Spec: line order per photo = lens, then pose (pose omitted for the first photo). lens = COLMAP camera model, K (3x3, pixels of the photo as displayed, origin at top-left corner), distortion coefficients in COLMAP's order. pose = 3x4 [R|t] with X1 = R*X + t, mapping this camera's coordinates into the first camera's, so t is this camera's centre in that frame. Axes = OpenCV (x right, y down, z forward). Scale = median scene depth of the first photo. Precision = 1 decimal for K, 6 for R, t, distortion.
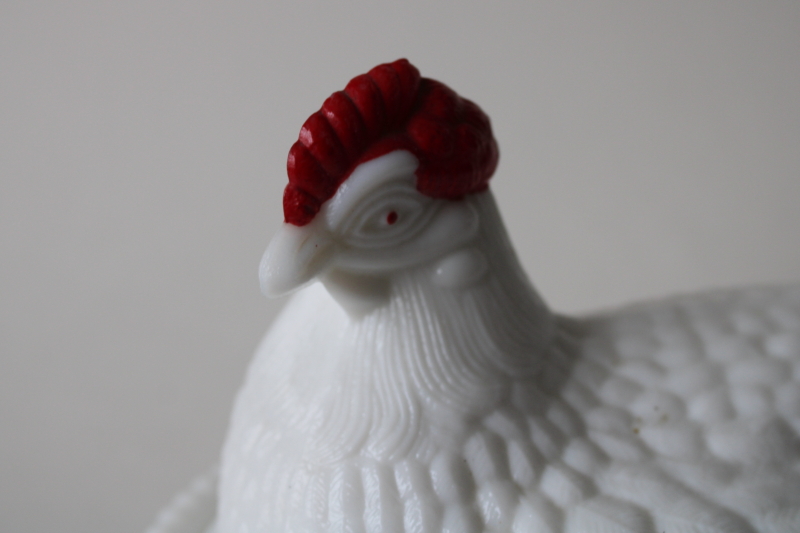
lens RADIAL K [[1268.3, 0, 400.0], [0, 1268.3, 266.5], [0, 0, 1]] dist [-0.043616, -0.033524]
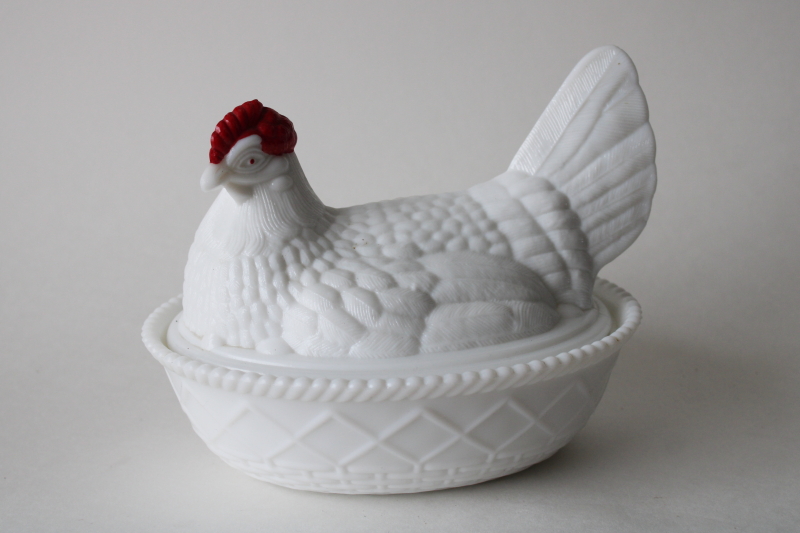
lens RADIAL K [[1268.3, 0, 400.0], [0, 1268.3, 266.5], [0, 0, 1]] dist [-0.043616, -0.033524]
pose [[0.998142, -0.018129, 0.058163, 0.136104], [0.019899, 0.999352, -0.029992, 0.251081], [-0.057582, 0.031094, 0.997856, -1.530451]]
